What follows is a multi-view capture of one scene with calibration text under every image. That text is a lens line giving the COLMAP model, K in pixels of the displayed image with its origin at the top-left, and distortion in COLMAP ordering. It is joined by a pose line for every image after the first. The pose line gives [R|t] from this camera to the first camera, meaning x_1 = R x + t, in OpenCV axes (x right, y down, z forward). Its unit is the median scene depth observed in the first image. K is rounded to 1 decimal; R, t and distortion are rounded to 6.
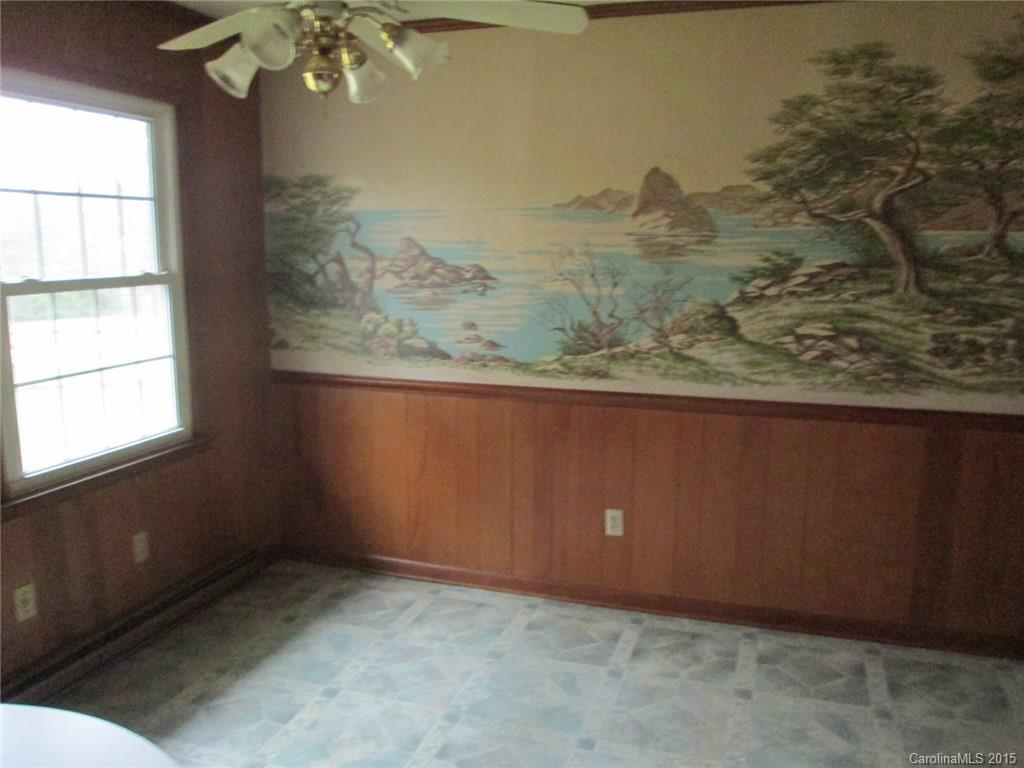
lens RADIAL K [[838.9, 0, 517.4], [0, 838.9, 388.9], [0, 0, 1]] dist [-0.029381, 0.000318]
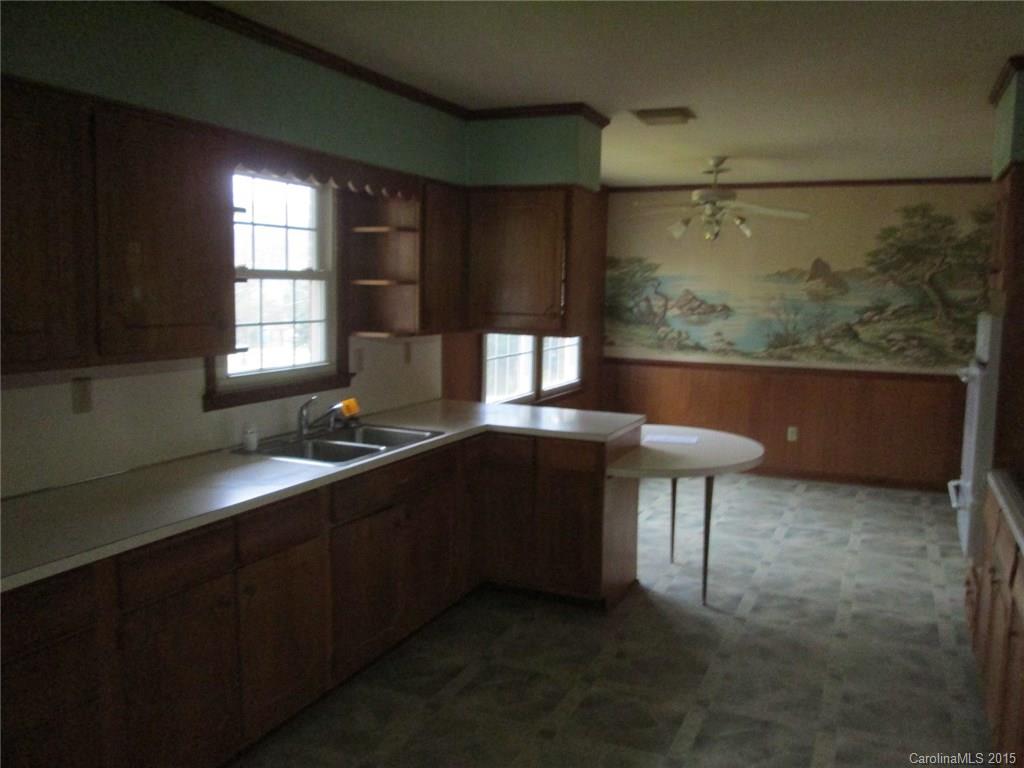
lens RADIAL K [[838.9, 0, 523.4], [0, 838.9, 393.5], [0, 0, 1]] dist [-0.029381, 0.000318]
pose [[0.996218, 0.026454, -0.082769, -0.373378], [-0.031190, 0.997918, -0.056460, 0.205018], [0.081103, 0.058828, 0.994968, -1.073611]]
